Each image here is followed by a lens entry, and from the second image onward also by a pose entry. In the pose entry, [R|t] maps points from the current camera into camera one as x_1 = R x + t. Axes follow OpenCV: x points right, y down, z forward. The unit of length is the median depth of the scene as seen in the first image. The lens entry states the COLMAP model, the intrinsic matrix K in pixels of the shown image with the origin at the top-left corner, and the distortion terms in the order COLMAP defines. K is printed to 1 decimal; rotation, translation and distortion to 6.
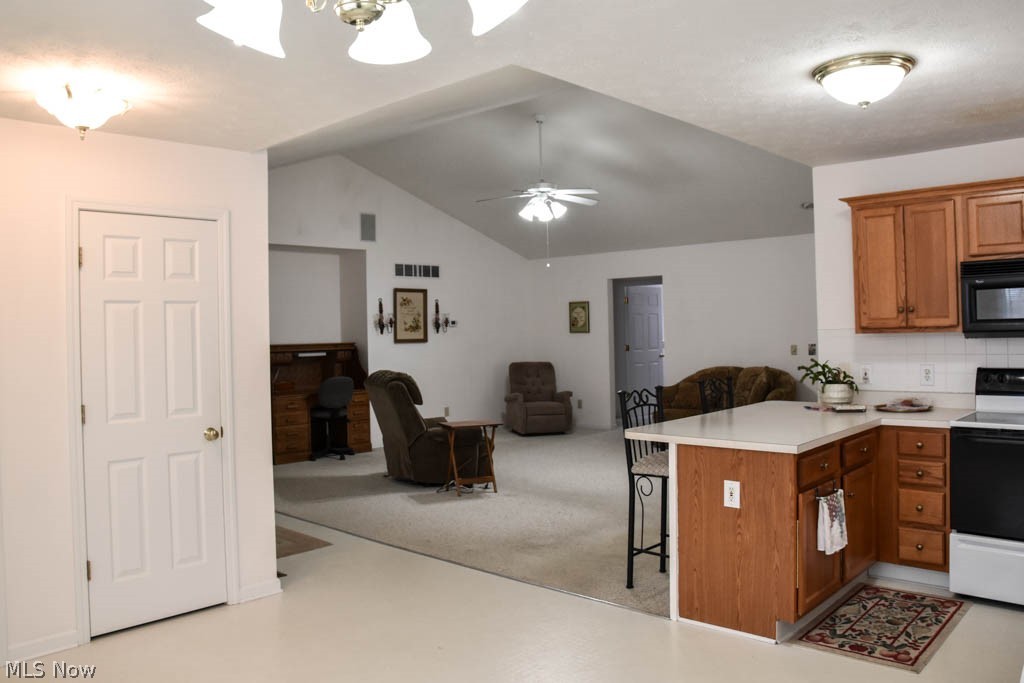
lens RADIAL K [[824.2, 0, 510.0], [0, 824.2, 331.0], [0, 0, 1]] dist [-0.093989, 0.043296]
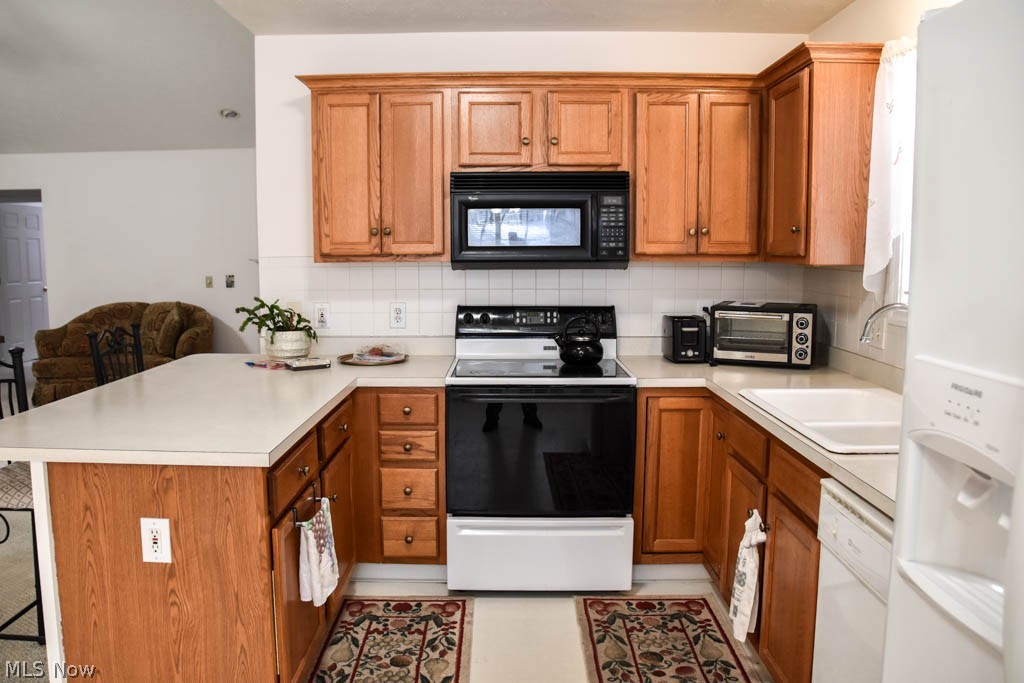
lens RADIAL K [[757.8, 0, 514.1], [0, 757.8, 338.5], [0, 0, 1]] dist [-0.130266, 0.061171]
pose [[0.735373, -0.052706, 0.675610, 0.104618], [-0.016581, 0.995273, 0.095691, 0.004050], [-0.677459, -0.081571, 0.731023, 0.414851]]
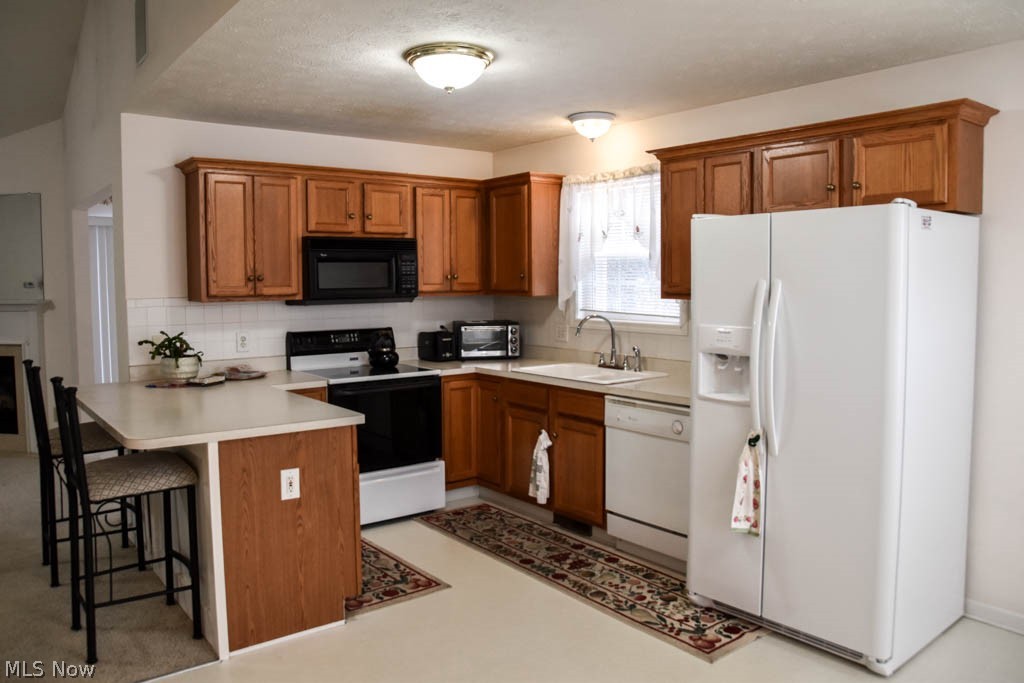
lens RADIAL K [[757.8, 0, 510.7], [0, 757.8, 343.9], [0, 0, 1]] dist [-0.130266, 0.061171]
pose [[0.150092, -0.057014, 0.987027, -0.425753], [0.004853, 0.998366, 0.056931, 0.004491], [-0.988660, -0.003755, 0.150124, 0.578254]]
